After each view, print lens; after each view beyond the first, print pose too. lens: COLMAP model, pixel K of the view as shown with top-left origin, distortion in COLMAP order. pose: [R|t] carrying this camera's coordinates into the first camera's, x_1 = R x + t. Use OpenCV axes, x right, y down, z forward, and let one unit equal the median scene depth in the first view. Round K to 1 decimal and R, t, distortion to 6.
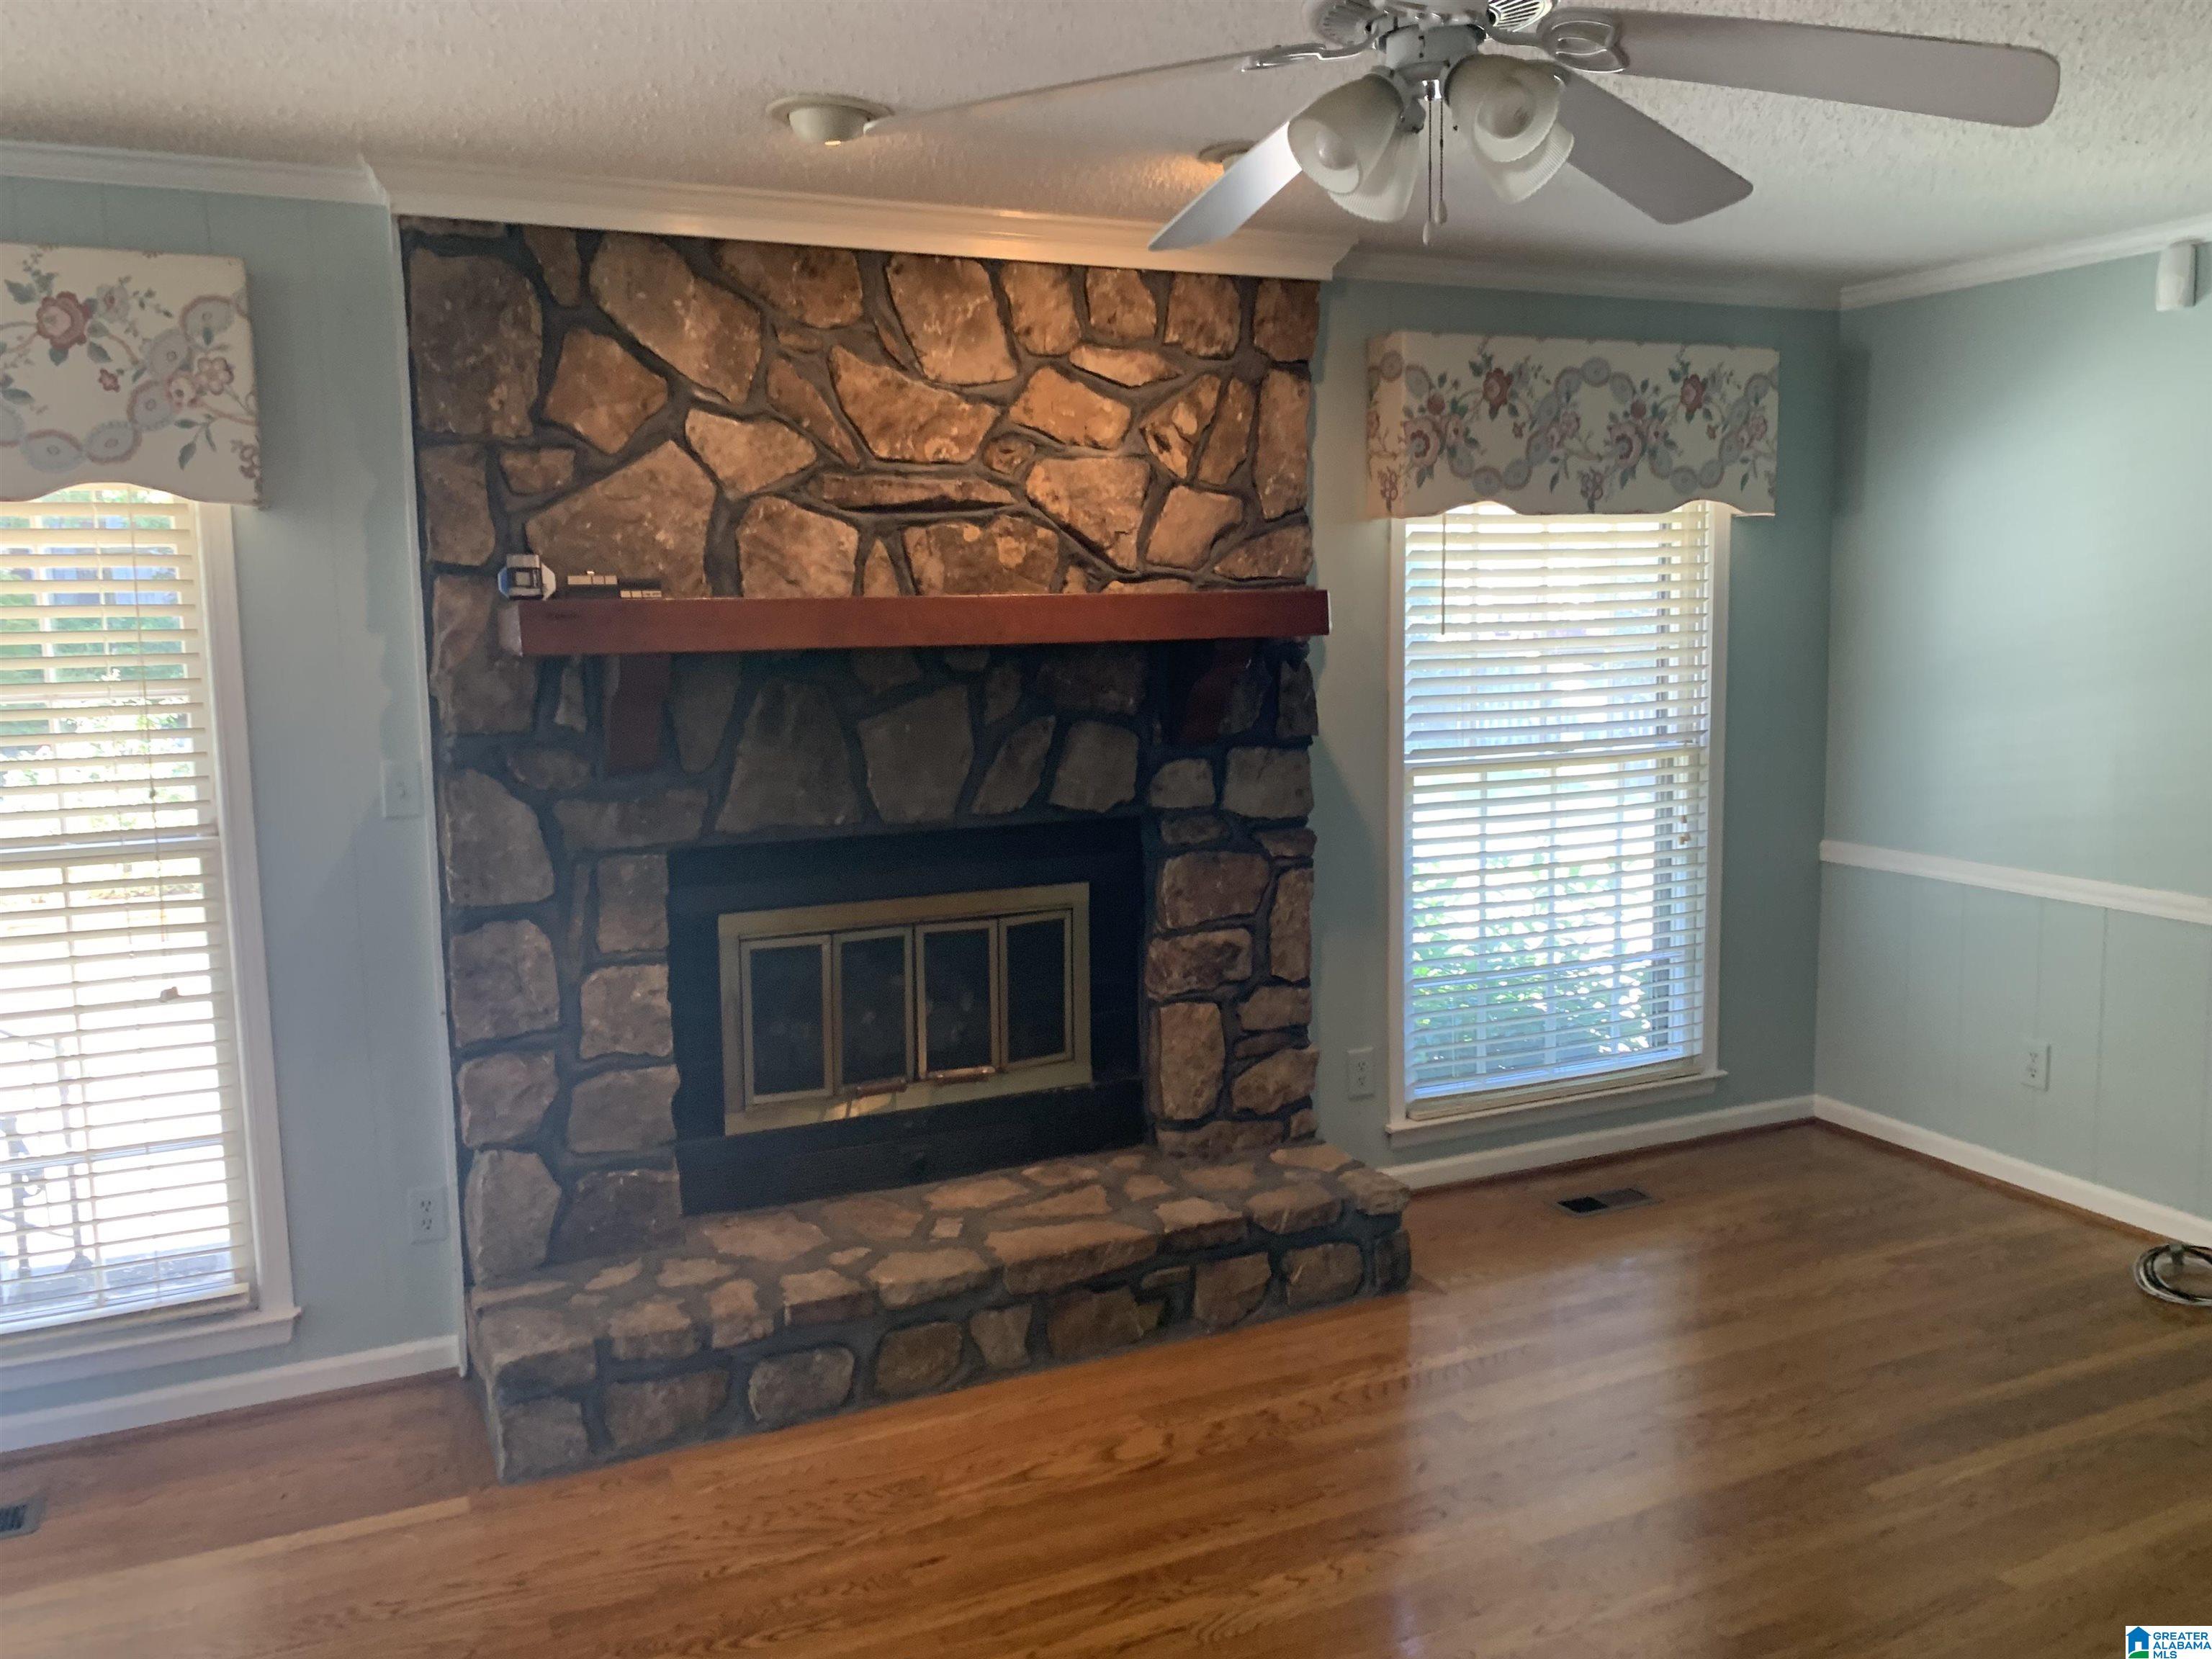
lens RADIAL K [[1759.1, 0, 1101.7], [0, 1759.1, 828.5], [0, 0, 1]] dist [0.014275, -0.007450]
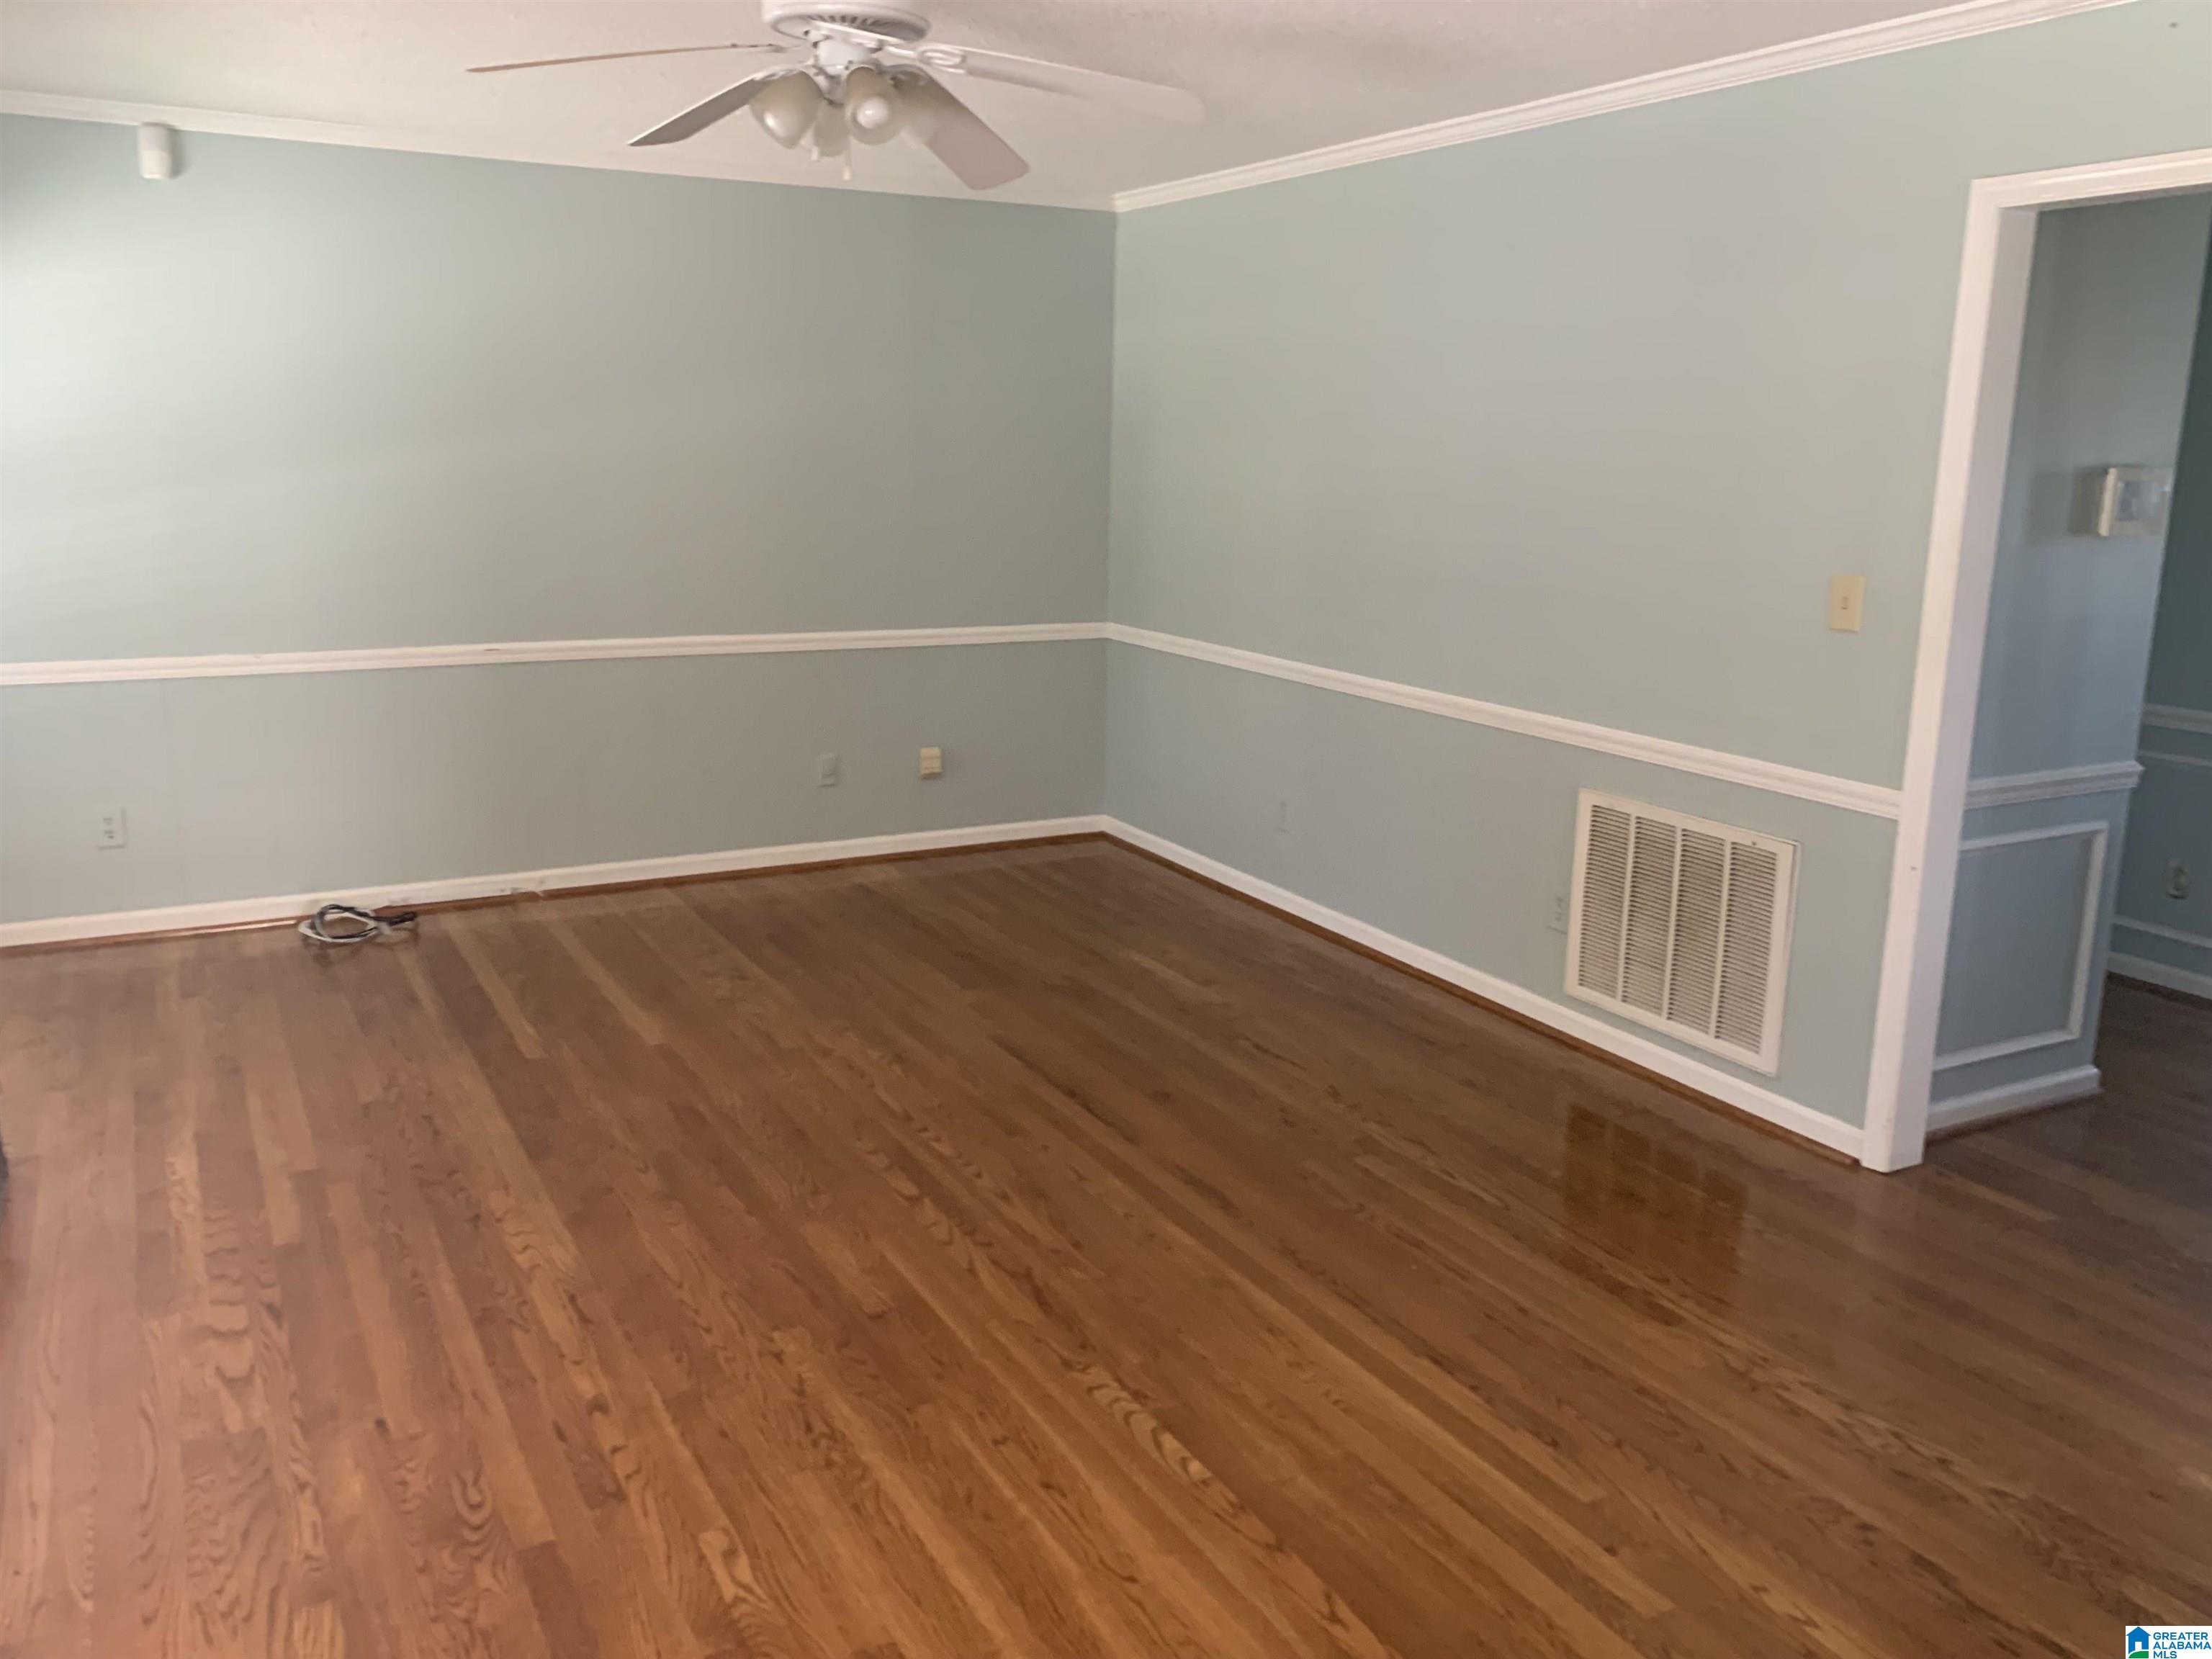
lens RADIAL K [[1759.1, 0, 1102.1], [0, 1759.1, 826.2], [0, 0, 1]] dist [0.014275, -0.007450]
pose [[-0.070455, -0.200103, 0.977239, -0.880115], [0.128030, 0.969756, 0.207801, -0.033309], [-0.989265, 0.139756, -0.042705, 0.558467]]
